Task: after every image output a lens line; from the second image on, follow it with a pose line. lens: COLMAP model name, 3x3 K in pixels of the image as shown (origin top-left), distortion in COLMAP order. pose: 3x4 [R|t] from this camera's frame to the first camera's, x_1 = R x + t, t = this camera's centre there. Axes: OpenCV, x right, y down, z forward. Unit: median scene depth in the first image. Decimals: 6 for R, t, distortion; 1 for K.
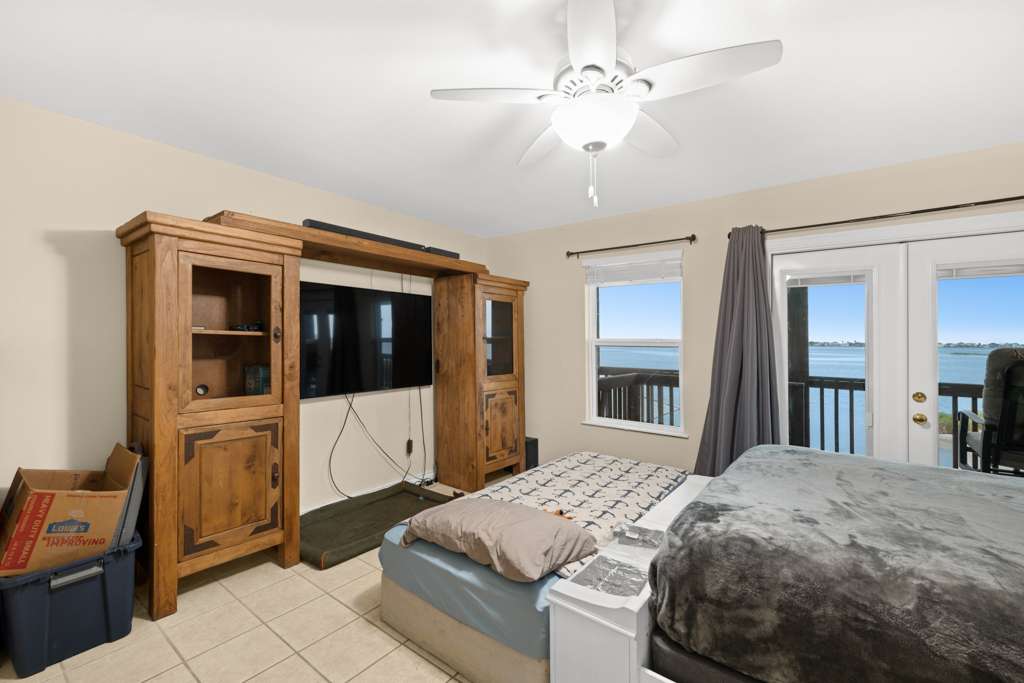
lens RADIAL K [[433.0, 0, 508.1], [0, 433.0, 344.0], [0, 0, 1]] dist [0.001722, -0.000341]
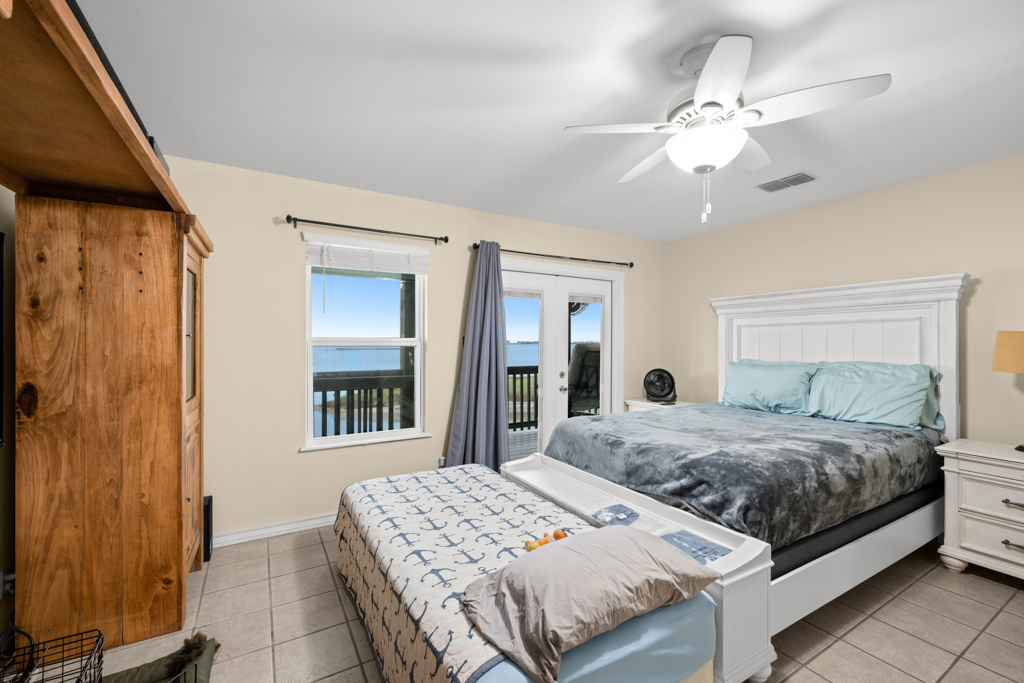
lens RADIAL K [[433.0, 0, 508.6], [0, 433.0, 339.6], [0, 0, 1]] dist [0.001722, -0.000341]
pose [[0.367249, -0.001564, 0.930121, -0.463732], [0.008130, 0.999966, -0.001529, -0.004621], [-0.930087, 0.008124, 0.367249, 0.473551]]
